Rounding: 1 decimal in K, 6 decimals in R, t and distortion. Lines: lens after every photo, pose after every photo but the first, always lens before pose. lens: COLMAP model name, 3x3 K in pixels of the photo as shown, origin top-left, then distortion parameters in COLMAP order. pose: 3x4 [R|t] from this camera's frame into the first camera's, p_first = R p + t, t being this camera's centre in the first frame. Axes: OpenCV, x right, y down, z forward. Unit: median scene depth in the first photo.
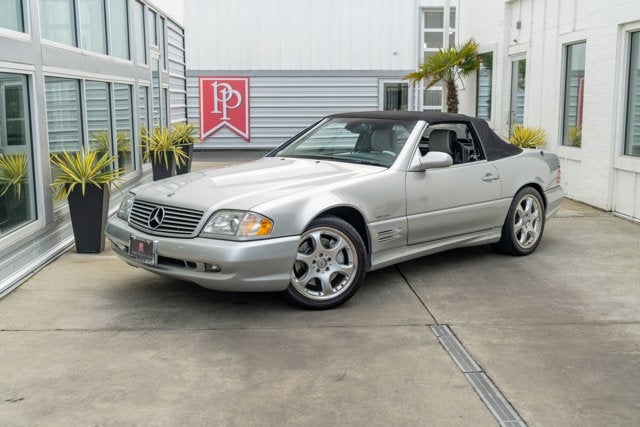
lens RADIAL K [[755.0, 0, 332.2], [0, 755.0, 215.7], [0, 0, 1]] dist [0.017908, 0.041002]
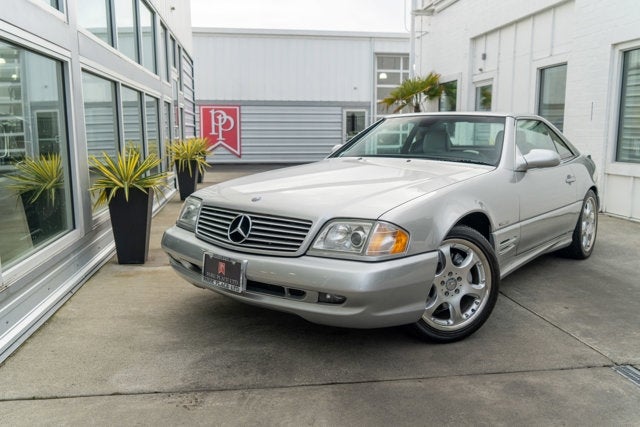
lens RADIAL K [[507.0, 0, 311.9], [0, 507.0, 211.0], [0, 0, 1]] dist [0.000016, -0.000692]
pose [[0.996231, -0.008580, 0.086318, -0.198153], [0.009041, 0.999947, -0.004952, -0.011966], [-0.086271, 0.005714, 0.996255, 0.466984]]
